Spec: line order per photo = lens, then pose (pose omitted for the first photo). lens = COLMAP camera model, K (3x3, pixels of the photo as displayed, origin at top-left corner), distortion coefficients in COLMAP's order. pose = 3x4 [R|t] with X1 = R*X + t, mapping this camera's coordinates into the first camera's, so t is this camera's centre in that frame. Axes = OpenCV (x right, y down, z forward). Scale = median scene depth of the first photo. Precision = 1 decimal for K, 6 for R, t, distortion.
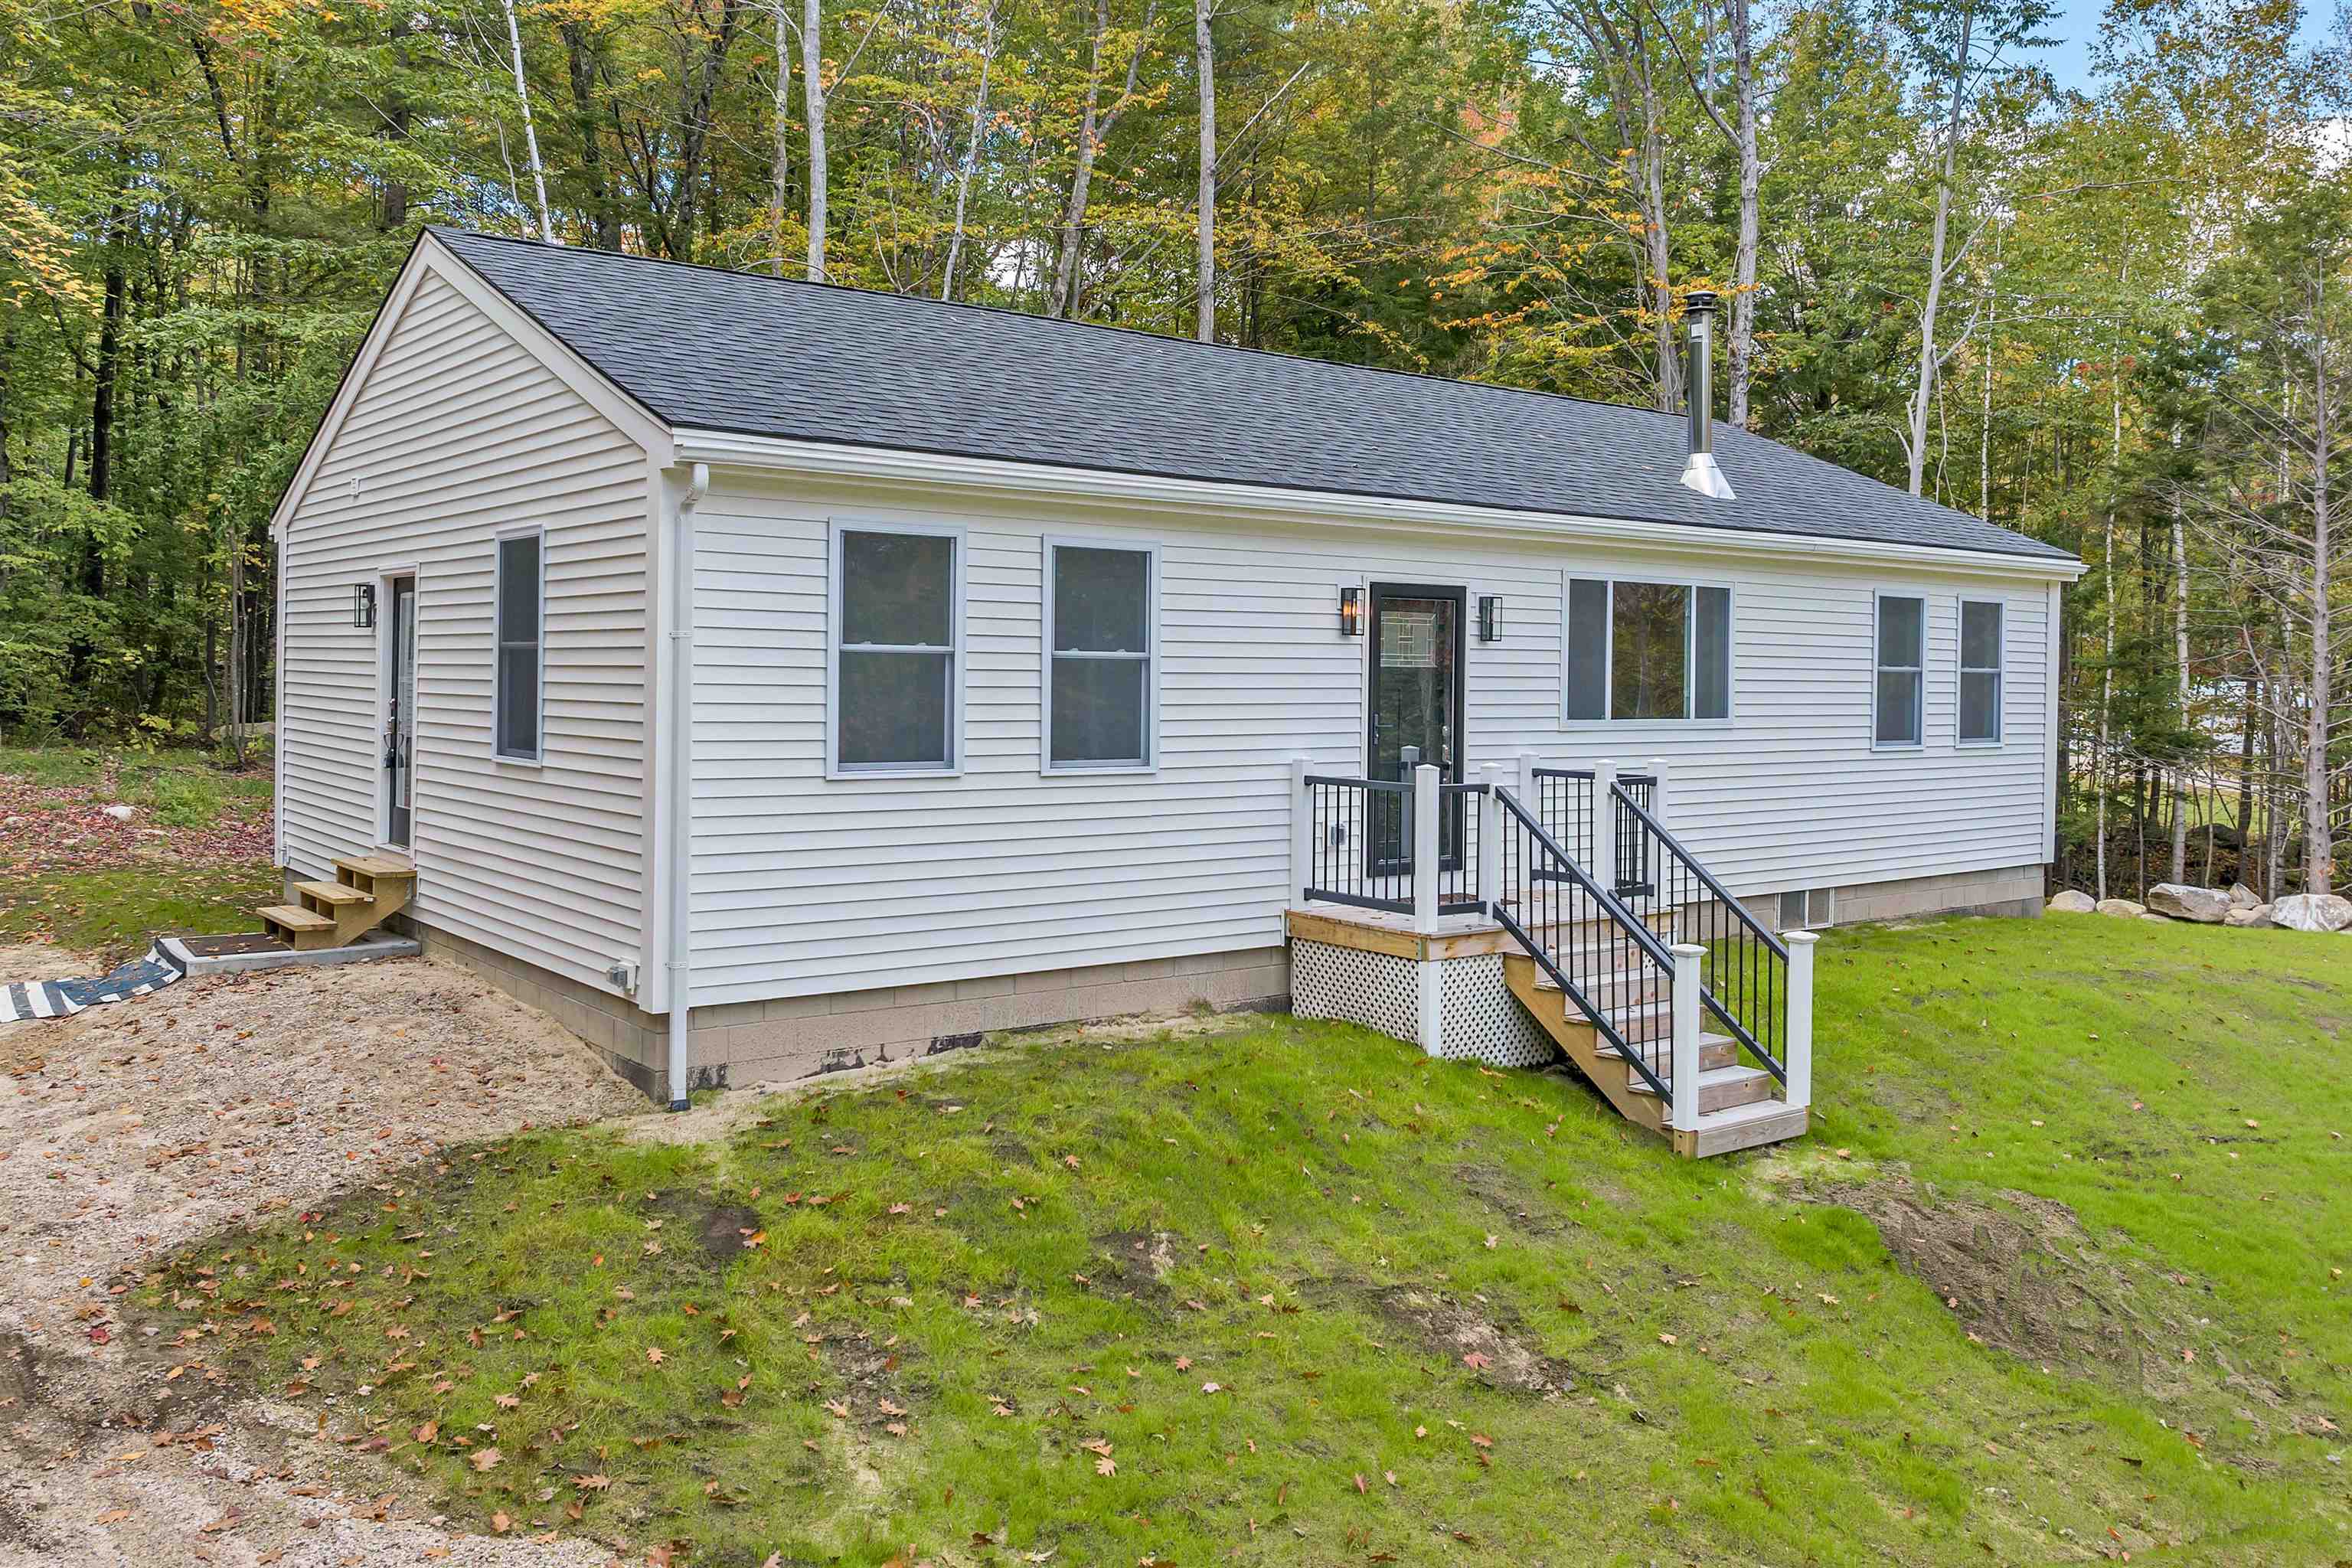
lens RADIAL K [[1878.9, 0, 1177.2], [0, 1878.9, 666.6], [0, 0, 1]] dist [-0.000170, -0.001656]
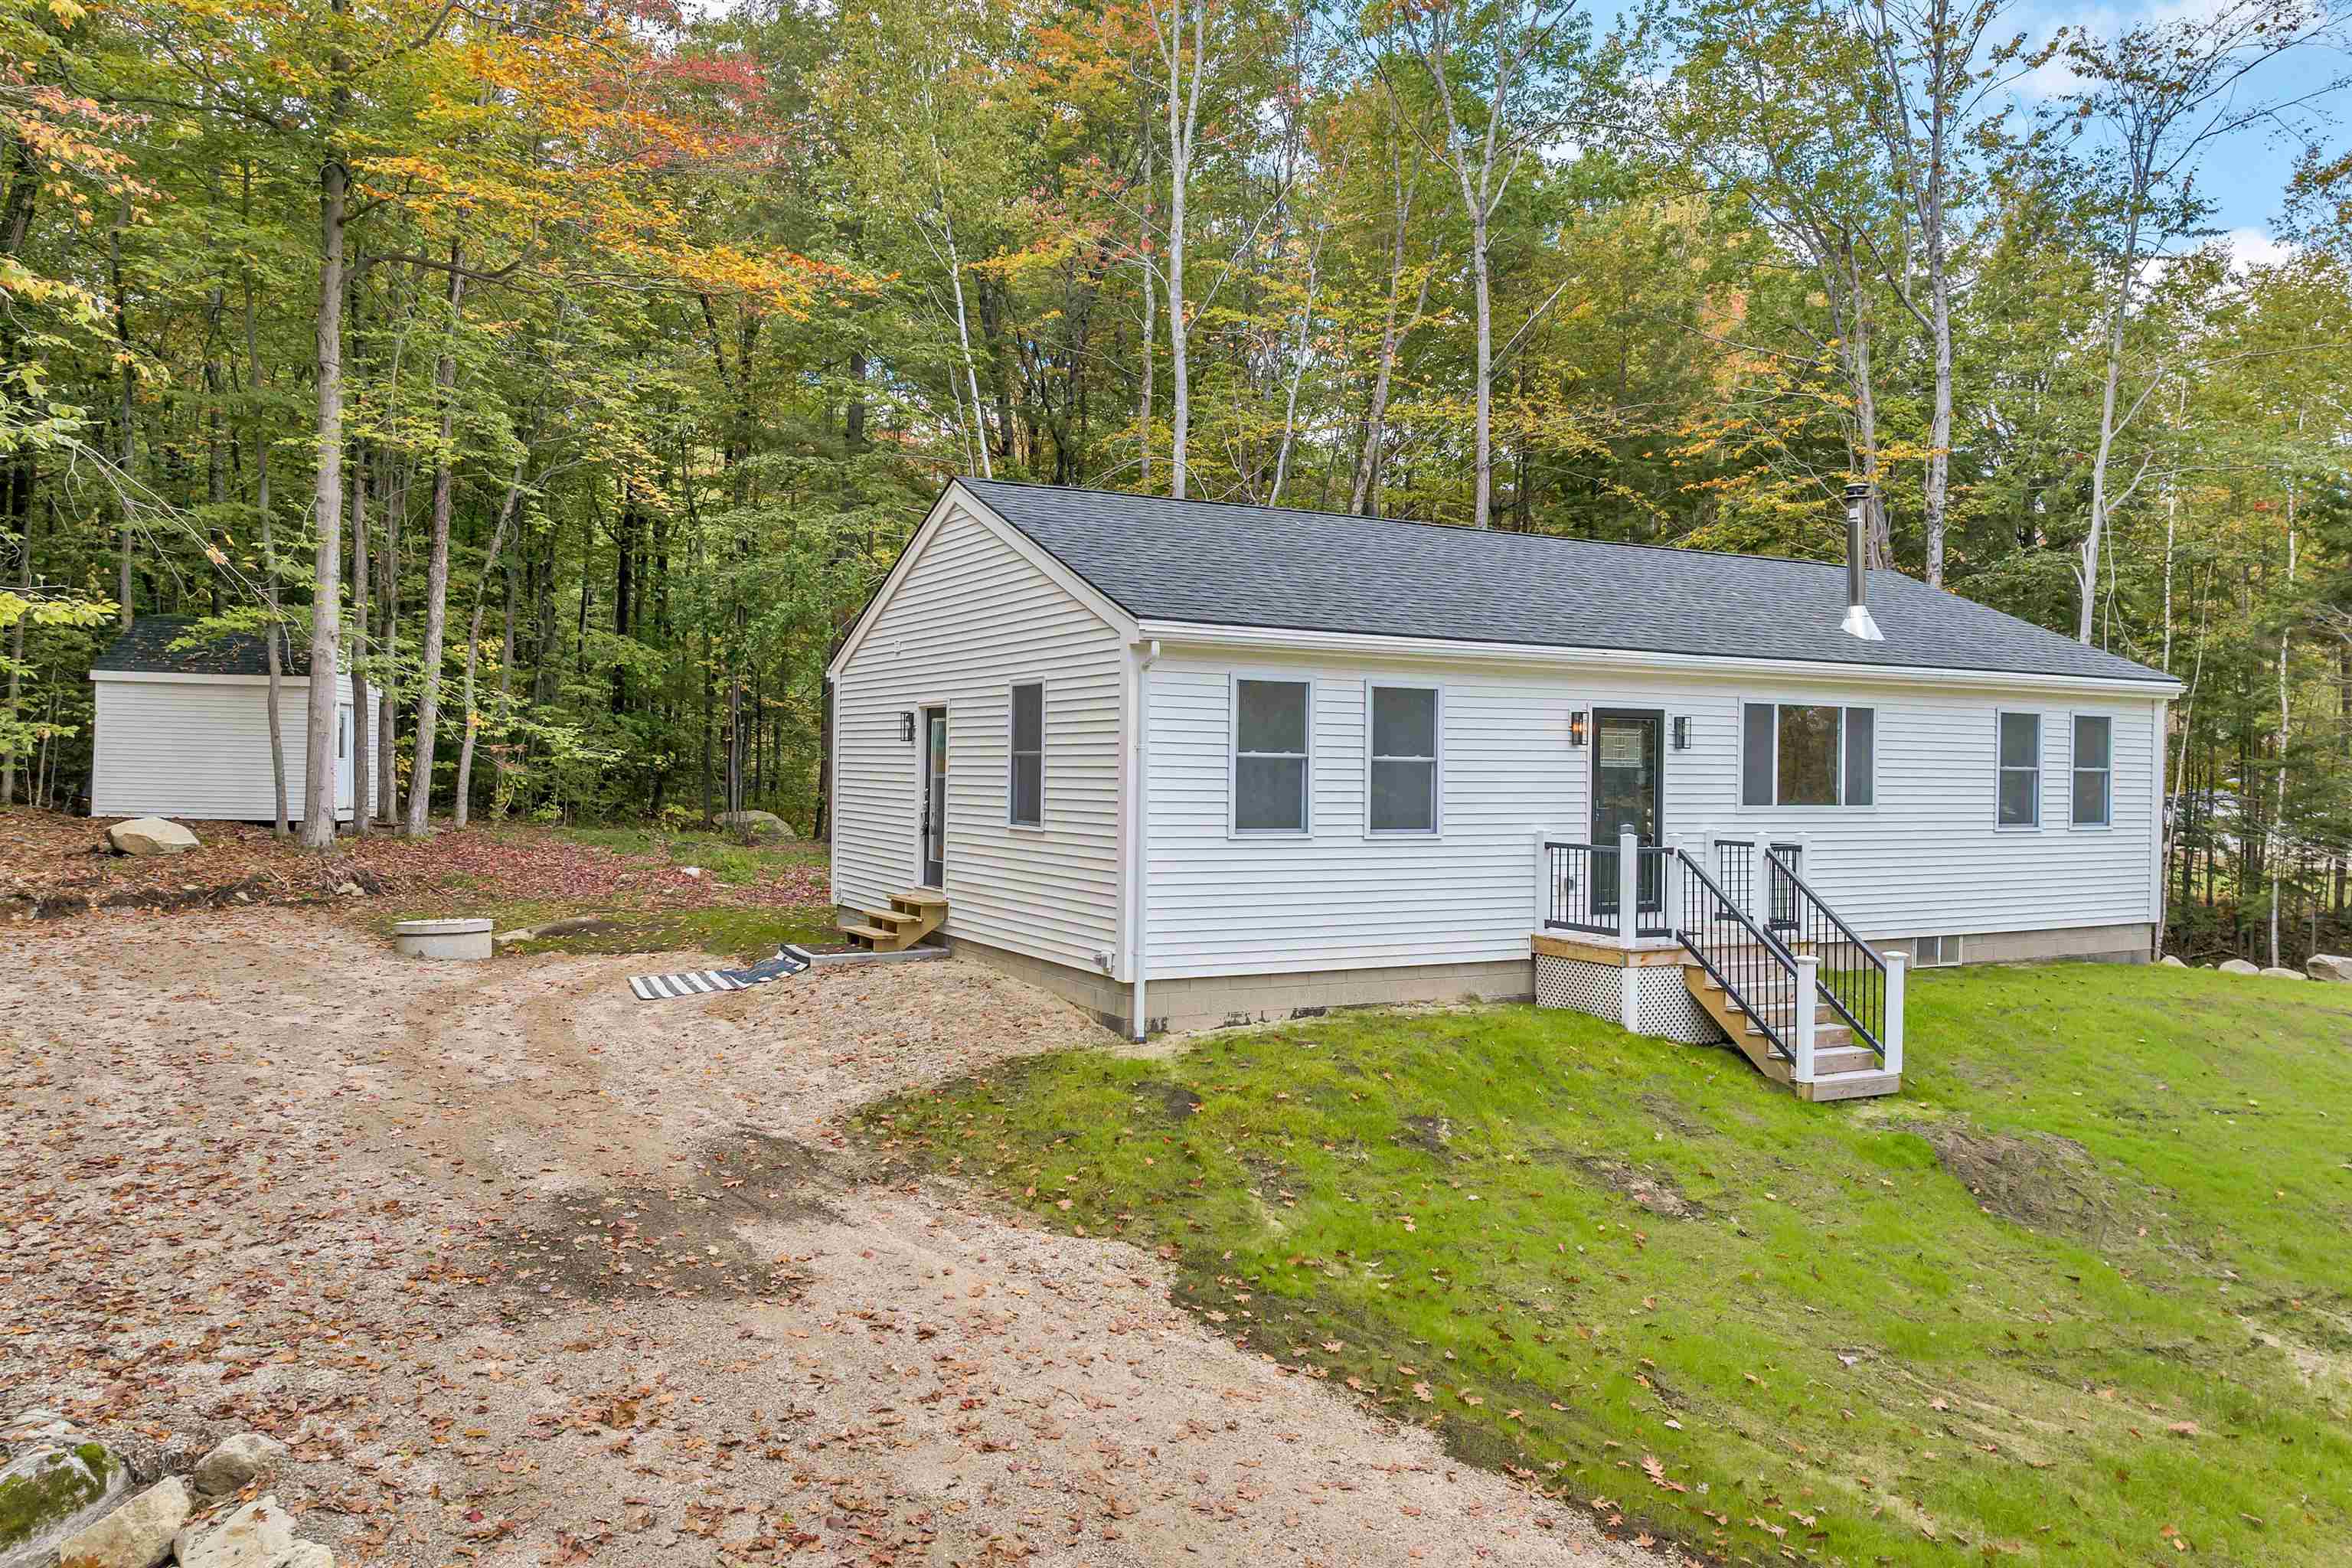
lens RADIAL K [[1694.4, 0, 1179.8], [0, 1694.4, 770.6], [0, 0, 1]] dist [-0.038327, -0.004141]
pose [[0.986176, -0.000249, -0.165703, 0.006434], [0.000490, 0.999999, 0.001416, 0.001028], [0.165703, -0.001477, 0.986175, -0.351666]]
